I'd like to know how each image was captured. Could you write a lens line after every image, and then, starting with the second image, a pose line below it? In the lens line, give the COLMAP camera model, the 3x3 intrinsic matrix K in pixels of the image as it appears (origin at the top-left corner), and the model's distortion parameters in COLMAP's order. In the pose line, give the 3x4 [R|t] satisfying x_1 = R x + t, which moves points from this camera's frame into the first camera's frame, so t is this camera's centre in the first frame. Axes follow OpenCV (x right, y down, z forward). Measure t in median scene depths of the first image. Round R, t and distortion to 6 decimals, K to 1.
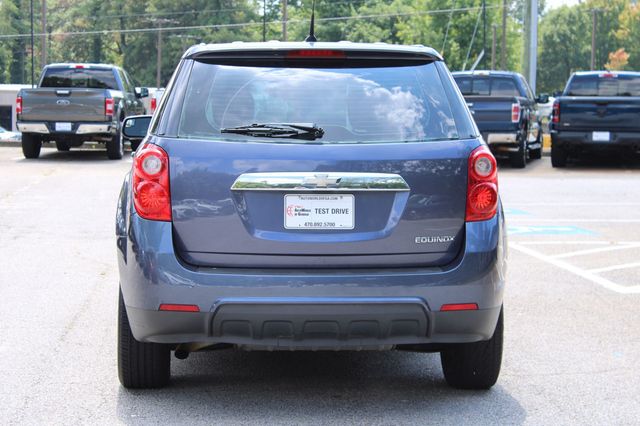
lens RADIAL K [[1569.7, 0, 320.0], [0, 1569.7, 213.0], [0, 0, 1]] dist [0.021827, 0.340633]
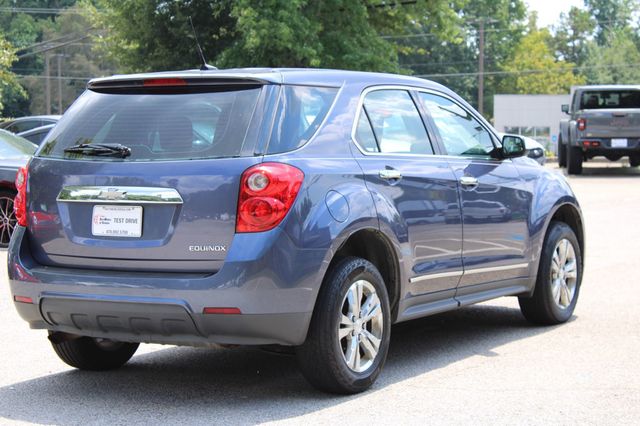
lens RADIAL K [[1569.7, 0, 320.0], [0, 1569.7, 213.0], [0, 0, 1]] dist [0.021827, 0.340633]
pose [[0.836172, 0.015005, -0.548262, 0.732943], [-0.021288, 0.999760, -0.005105, -0.003826], [0.548054, 0.015940, 0.836291, 0.122815]]
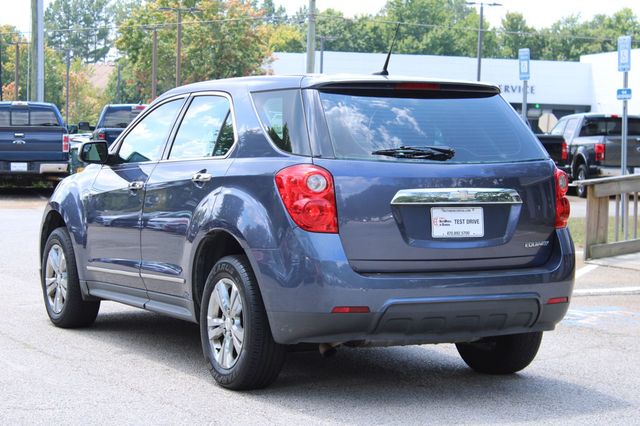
lens RADIAL K [[1569.7, 0, 320.0], [0, 1569.7, 213.0], [0, 0, 1]] dist [0.021827, 0.340633]
pose [[0.917441, -0.015628, 0.397565, -0.541901], [0.023810, 0.999594, -0.015650, 0.007911], [-0.397159, 0.023824, 0.917441, -0.021882]]
